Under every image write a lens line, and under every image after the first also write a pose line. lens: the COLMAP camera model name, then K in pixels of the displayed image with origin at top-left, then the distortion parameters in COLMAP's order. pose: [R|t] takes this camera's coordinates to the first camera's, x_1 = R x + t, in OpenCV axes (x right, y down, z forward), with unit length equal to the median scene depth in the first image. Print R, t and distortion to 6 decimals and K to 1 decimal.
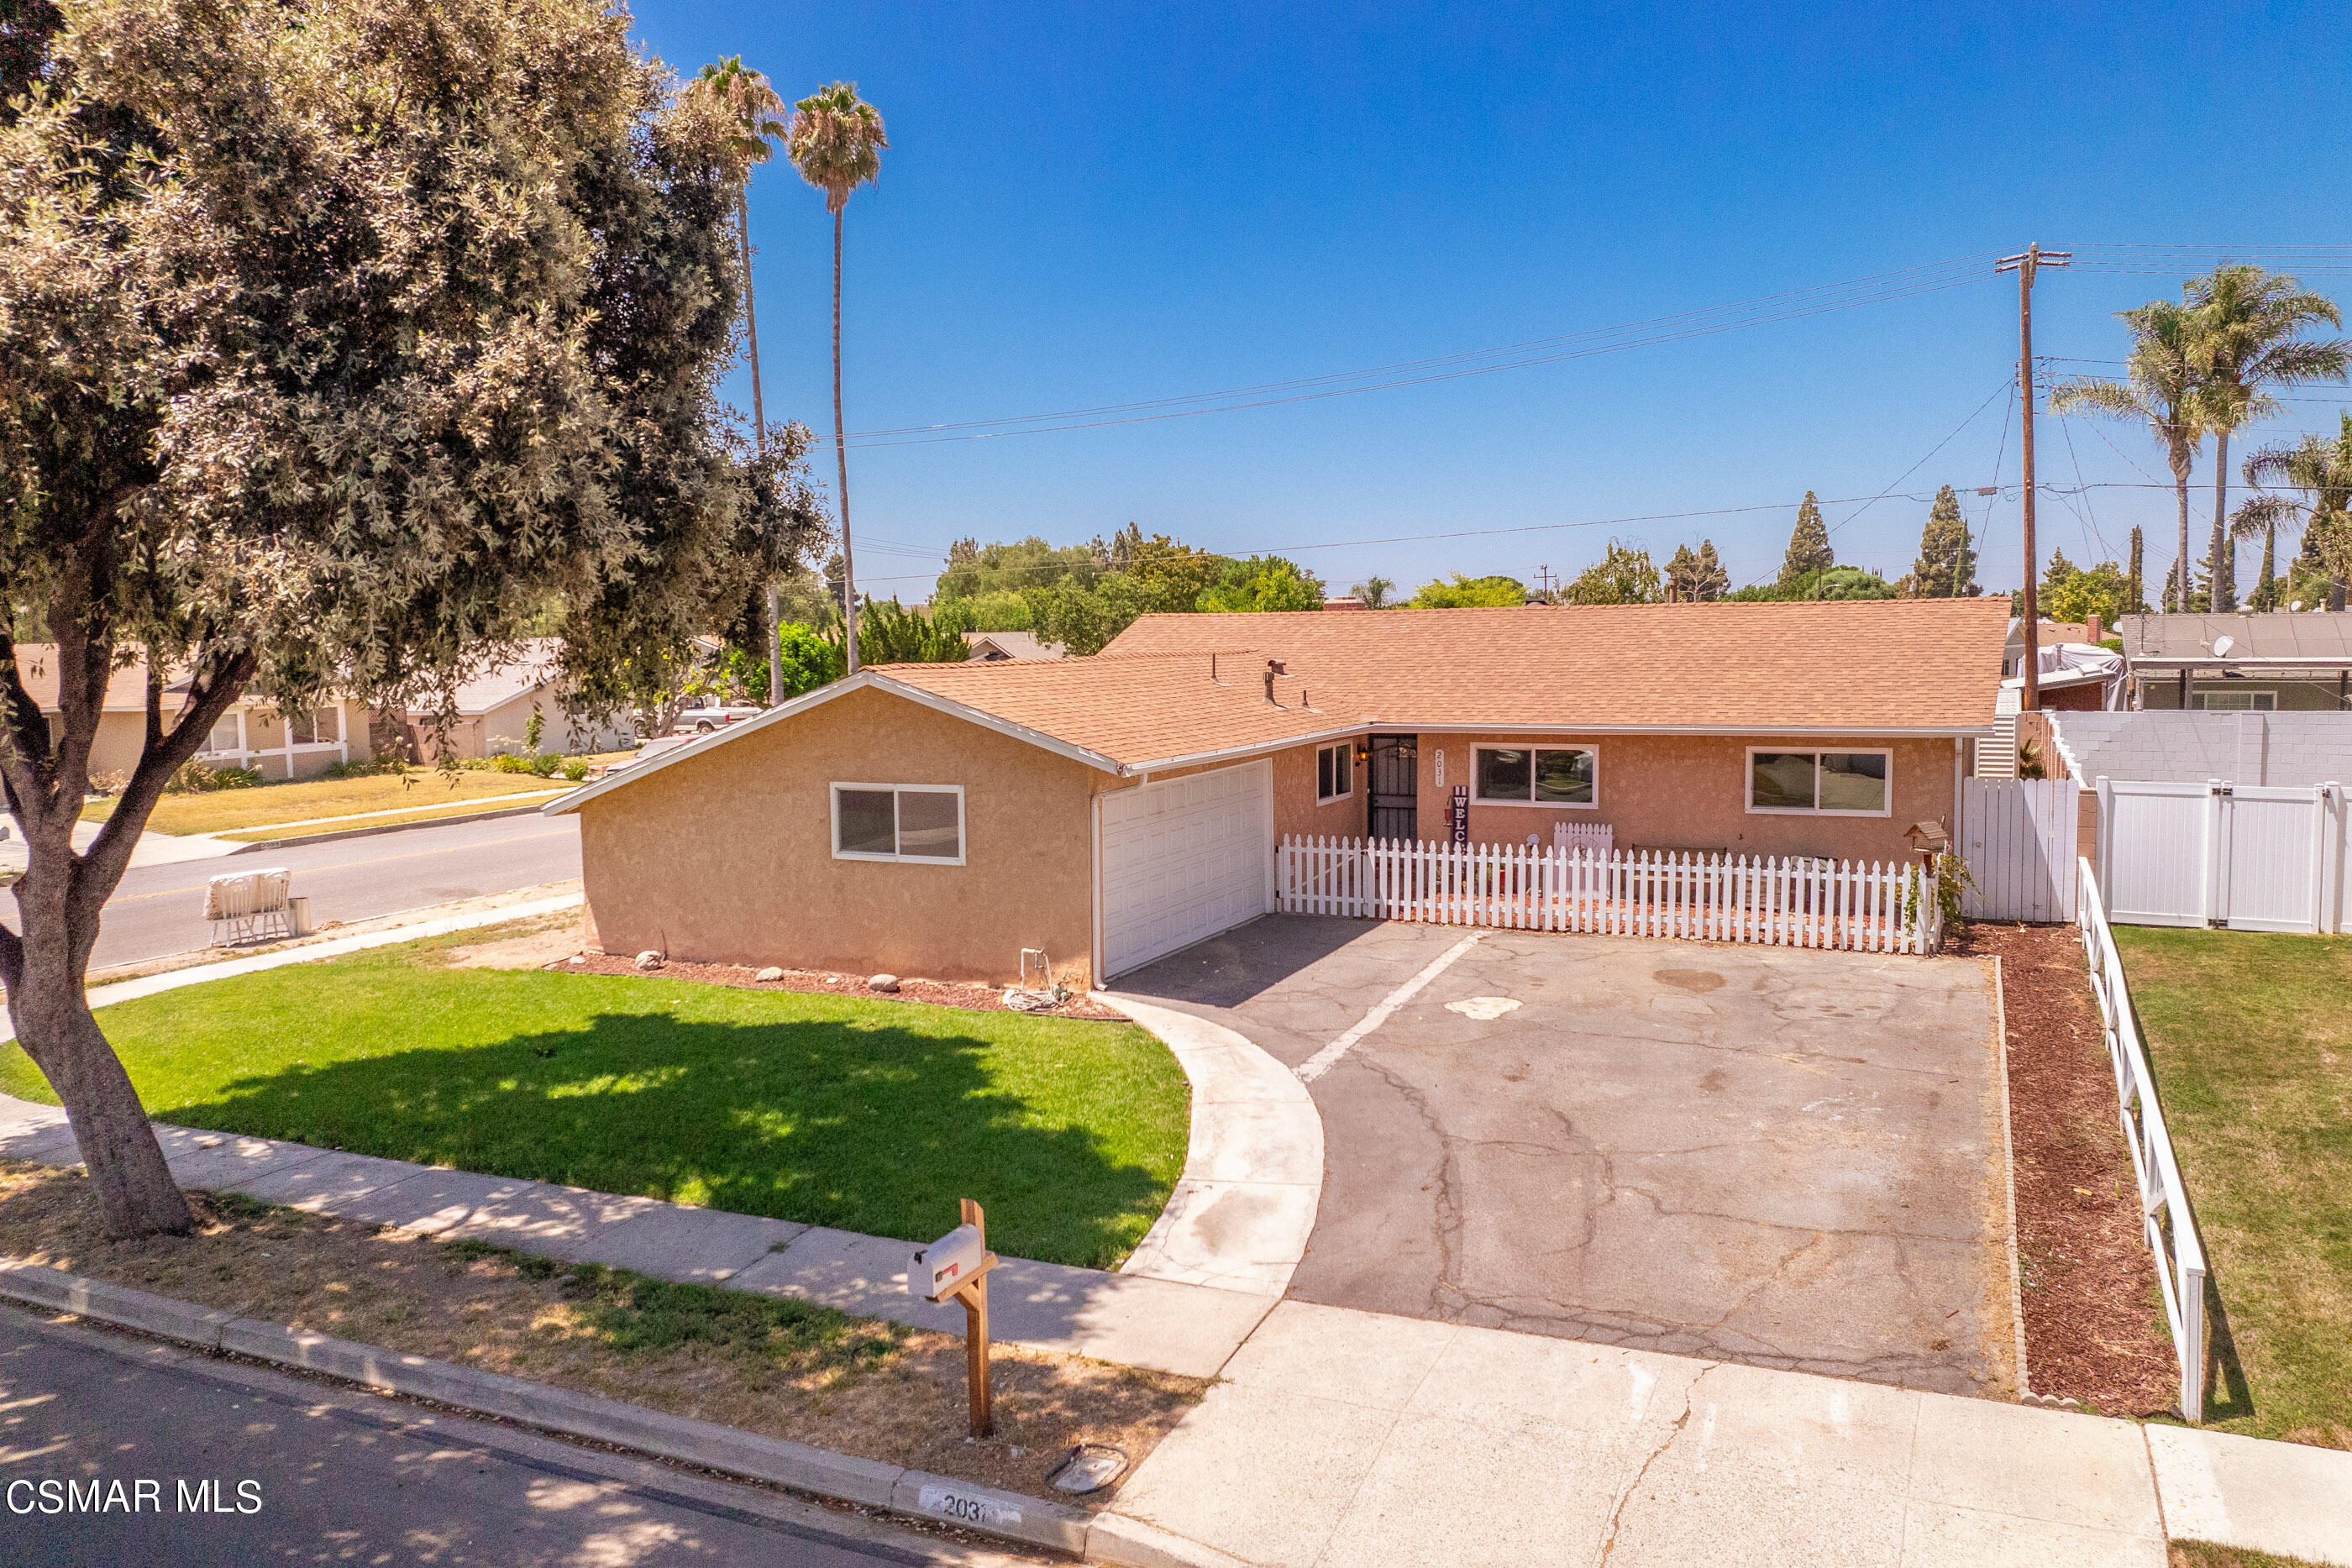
lens RADIAL K [[1675.7, 0, 1180.6], [0, 1675.7, 726.9], [0, 0, 1]] dist [-0.045343, 0.006493]
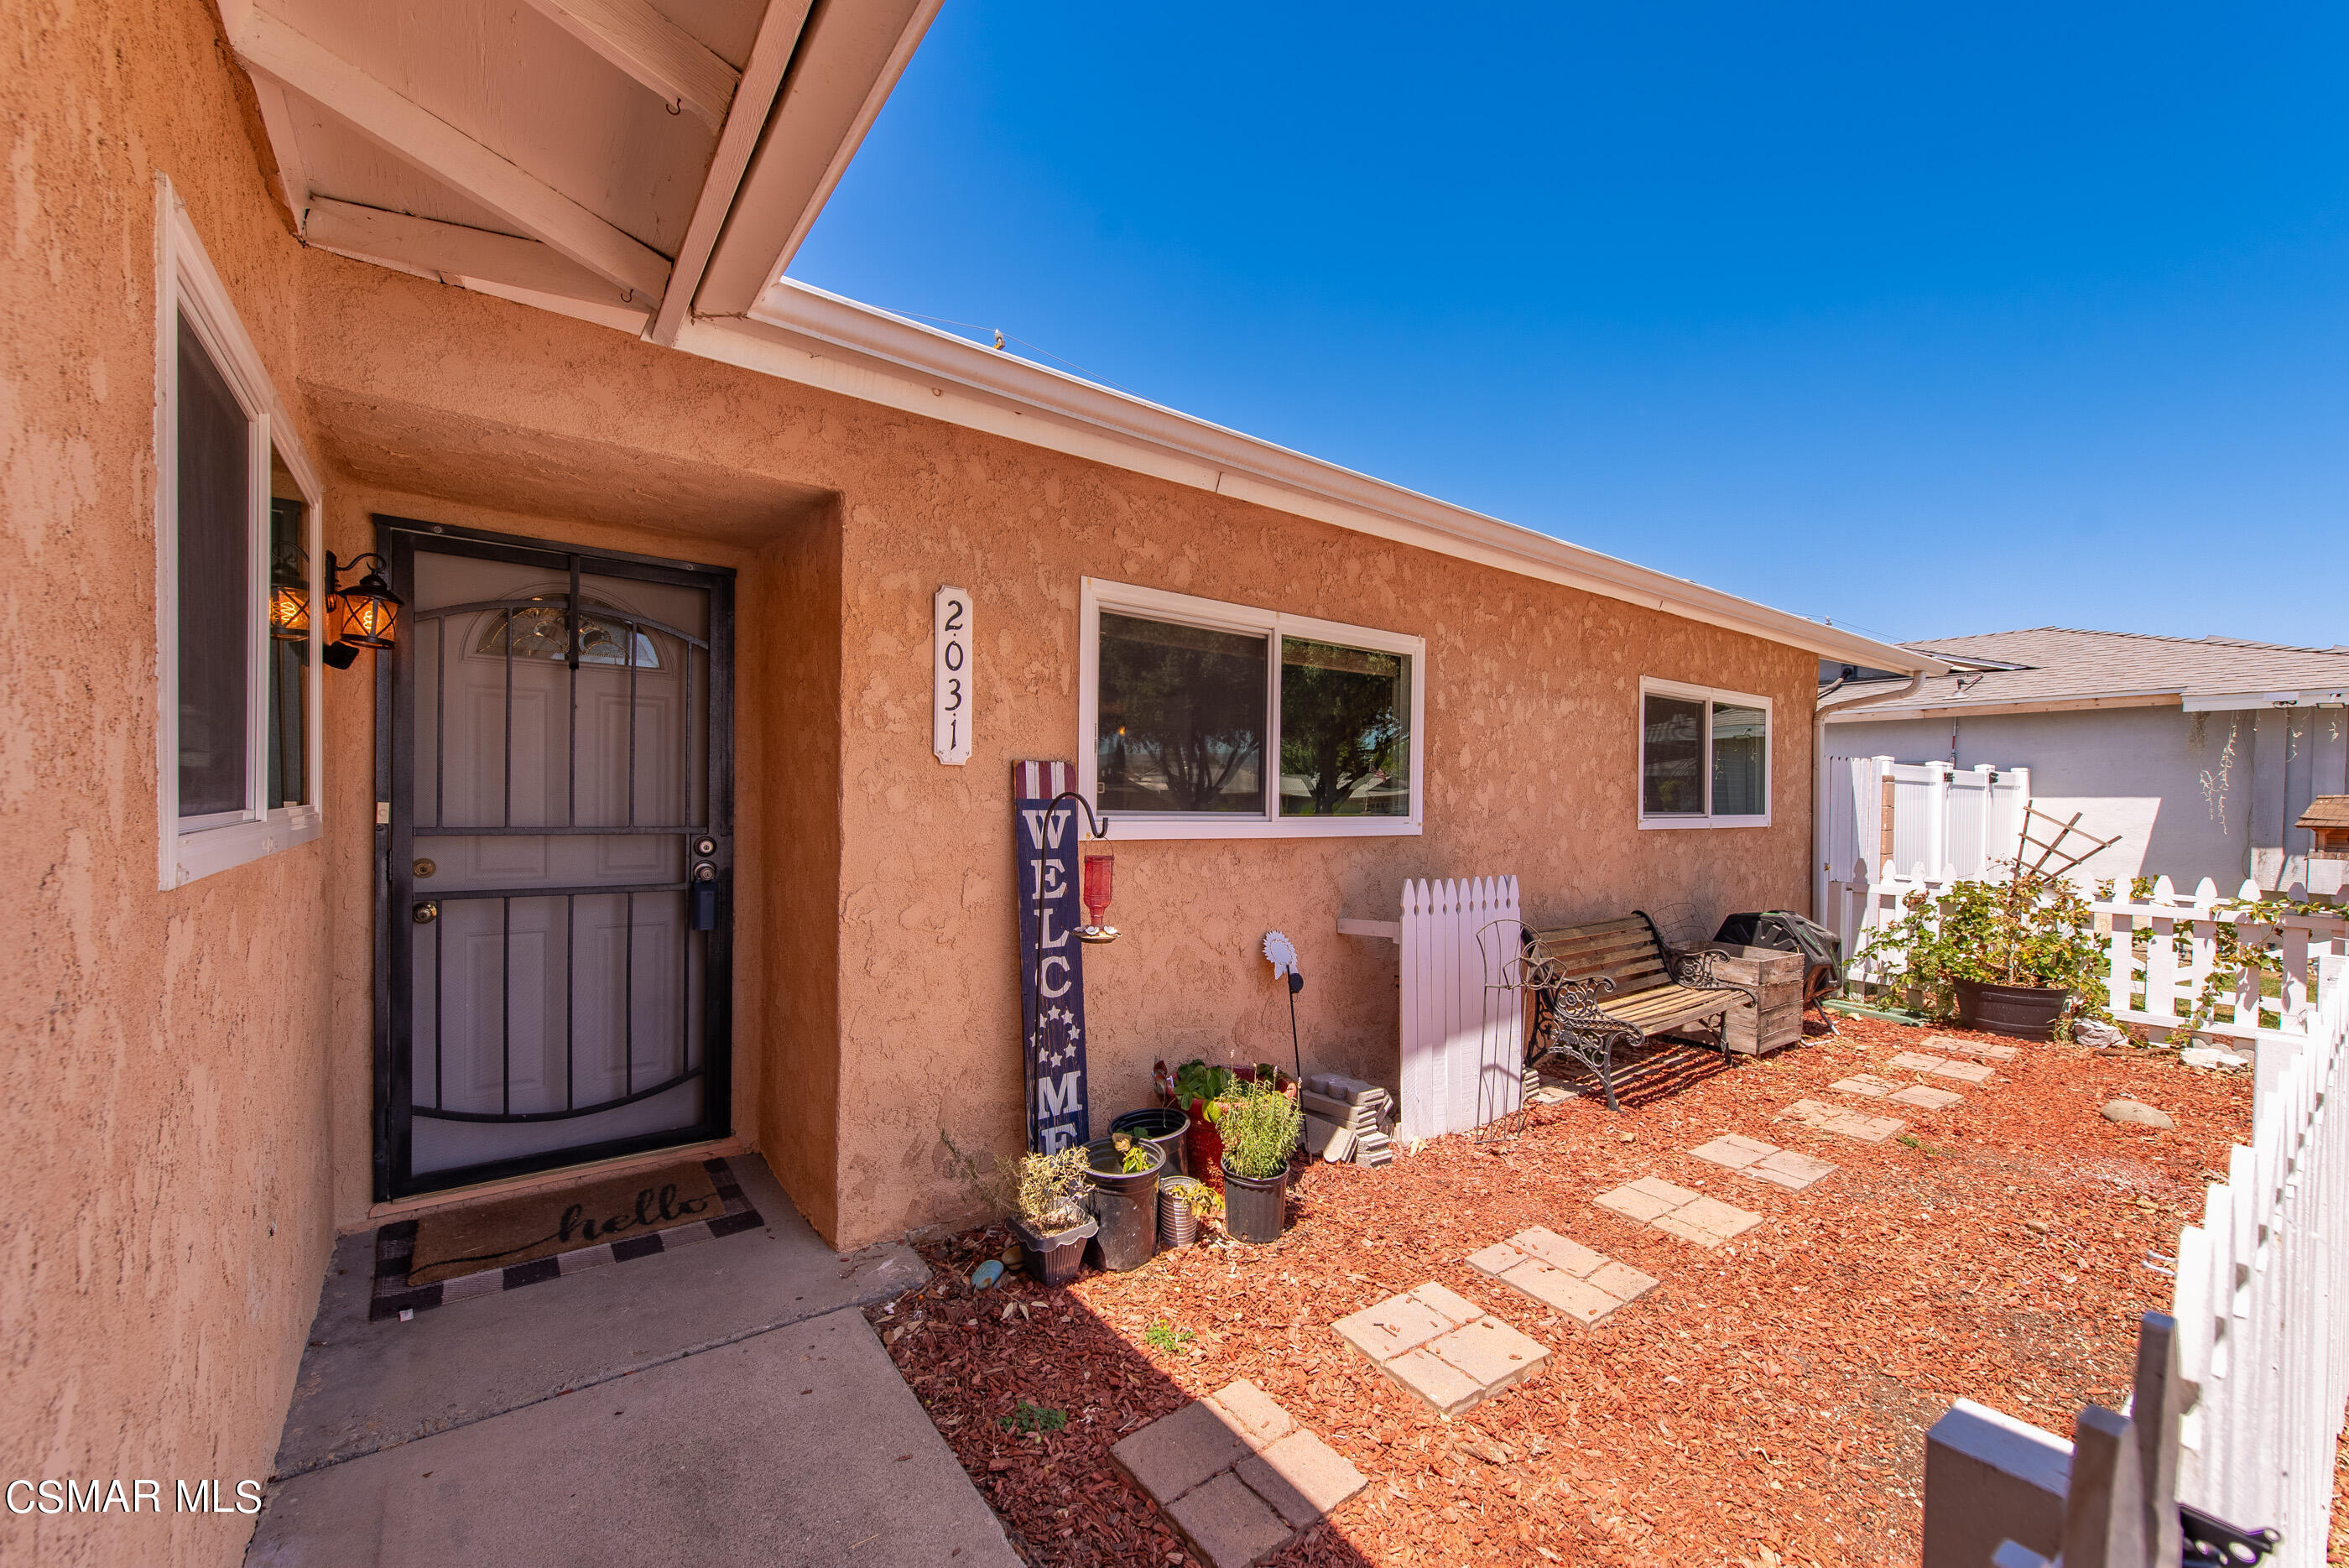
lens RADIAL K [[945.6, 0, 1192.2], [0, 945.6, 802.9], [0, 0, 1]] dist [0.015095, -0.006195]
pose [[0.469165, 0.015242, 0.882979, 0.086255], [0.031681, 0.998917, -0.034077, 0.064227], [-0.882542, 0.043962, 0.468174, 1.277465]]
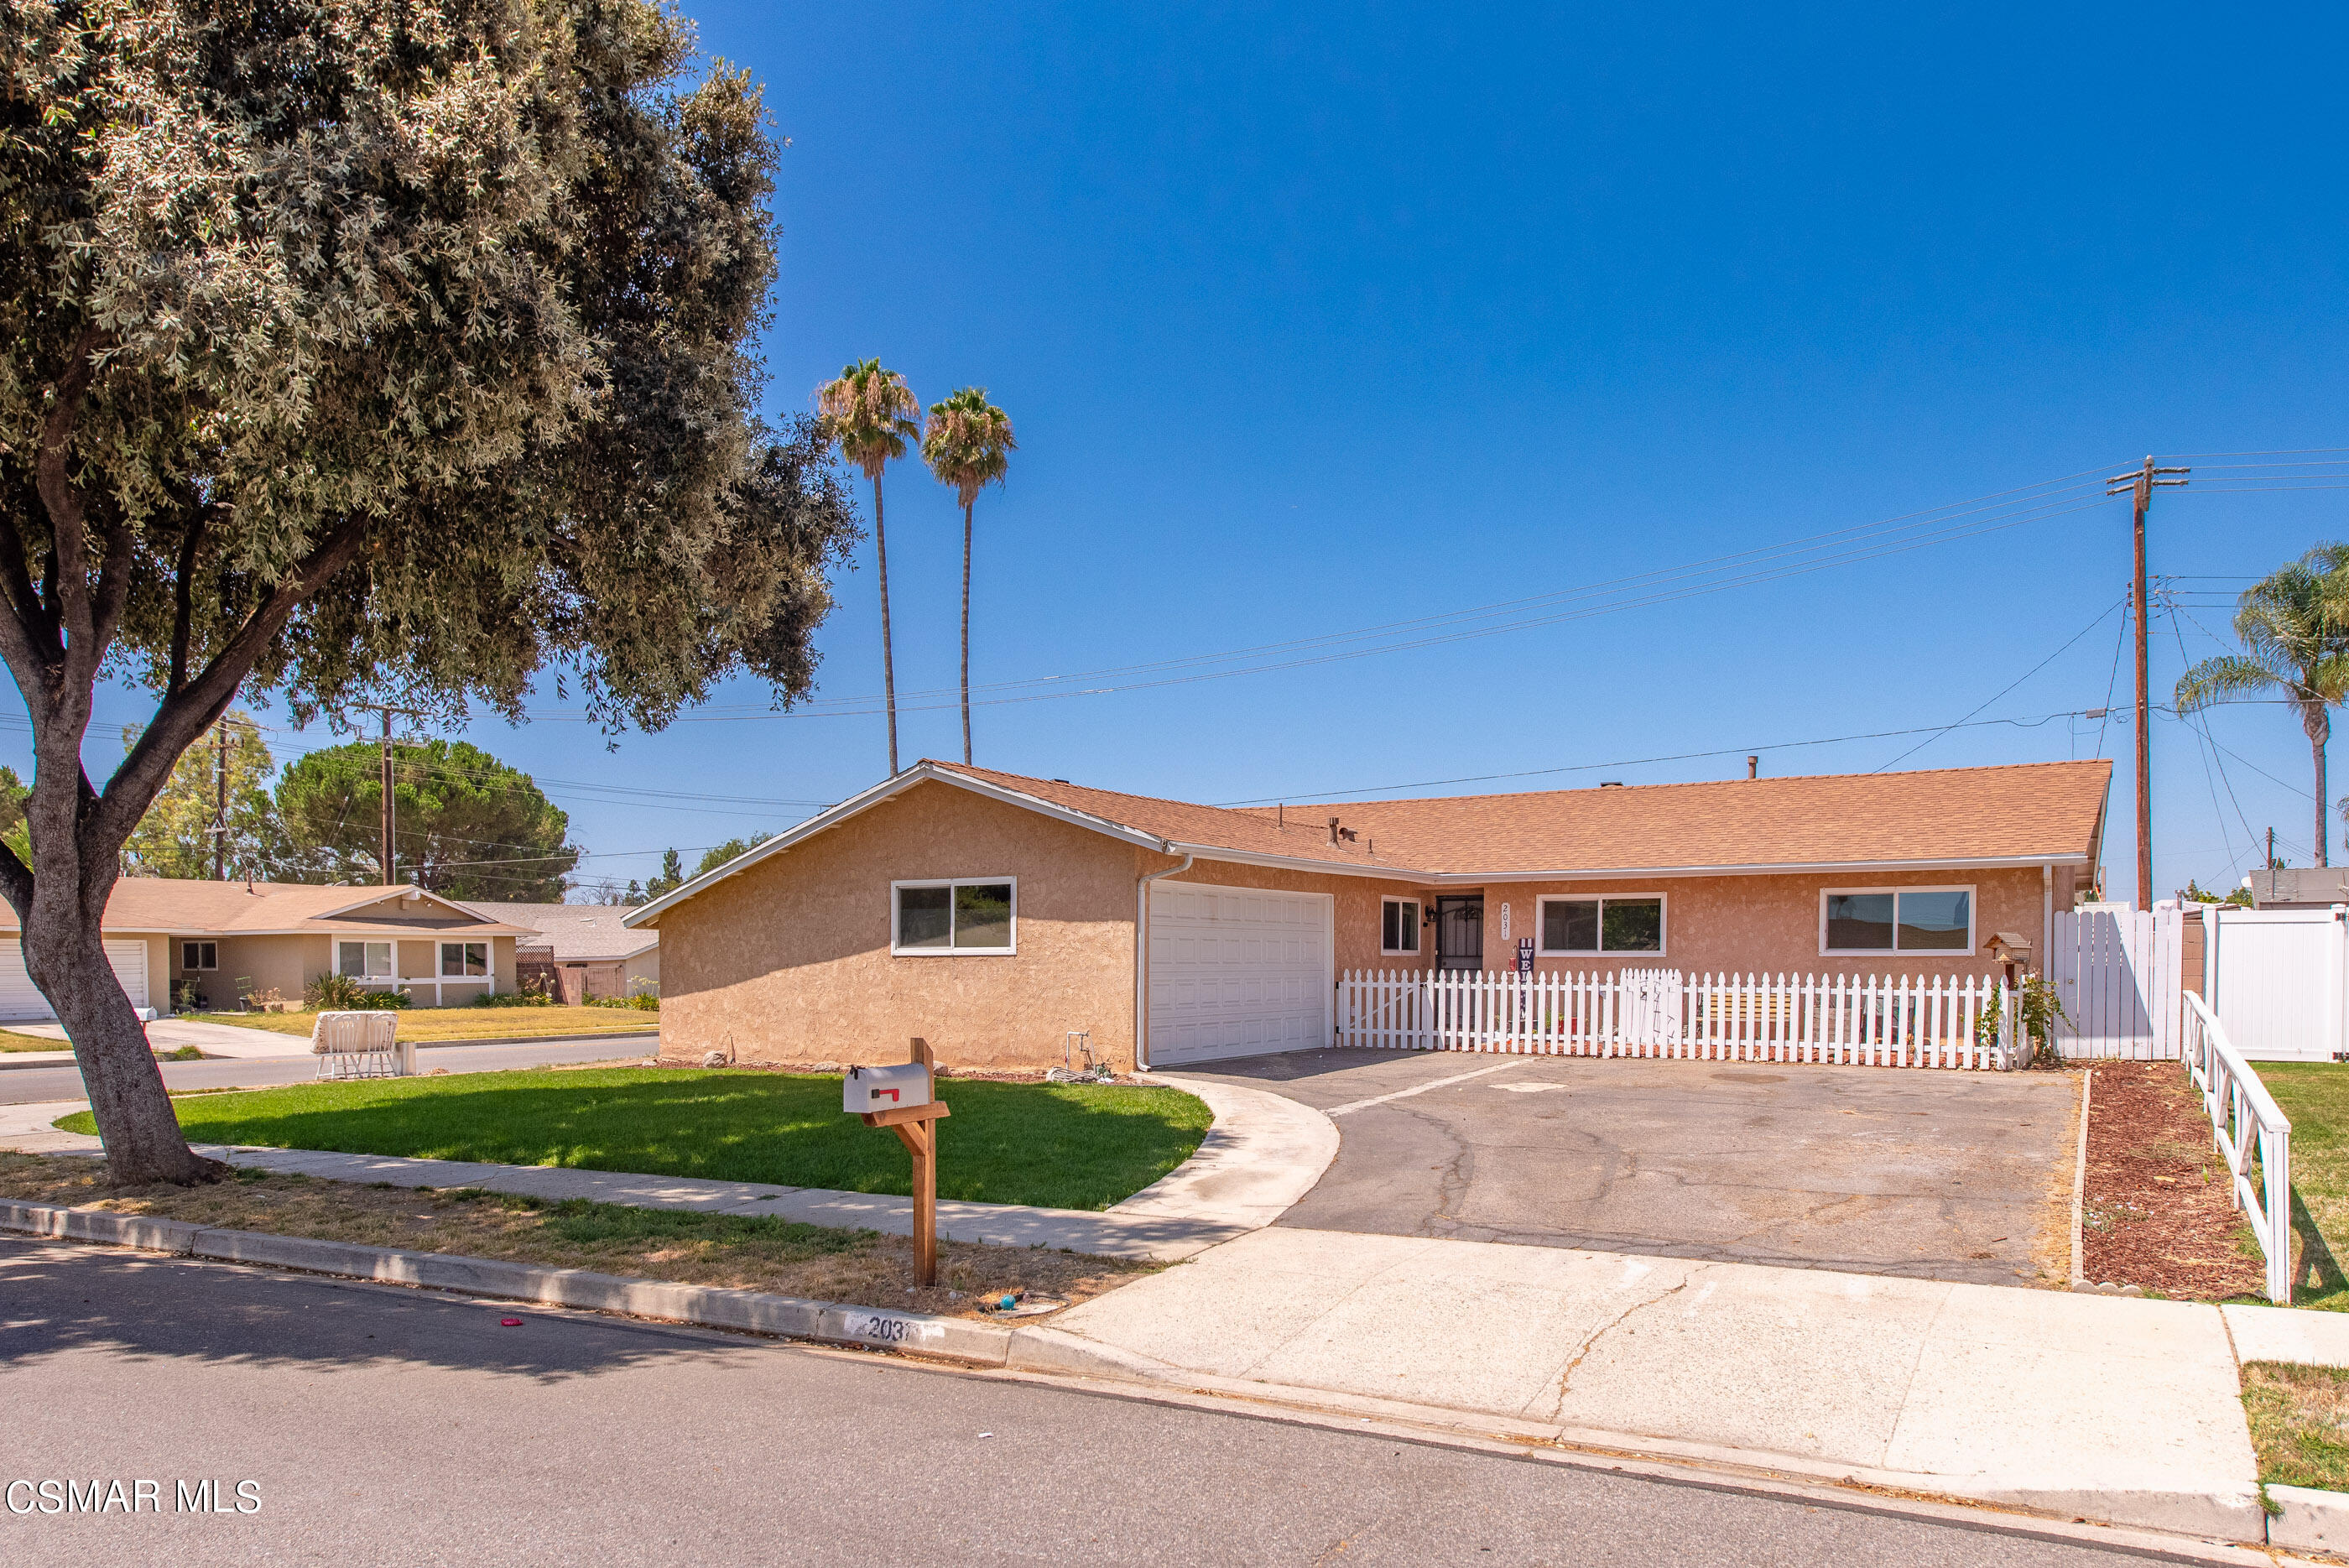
lens RADIAL K [[1588.3, 0, 1174.0], [0, 1588.3, 984.8], [0, 0, 1]] dist [0.013619, -0.006822]
pose [[0.996565, 0.013496, -0.081711, 0.048557], [-0.016892, 0.999016, -0.041004, 0.146598], [0.081077, 0.042243, 0.995812, 0.049446]]
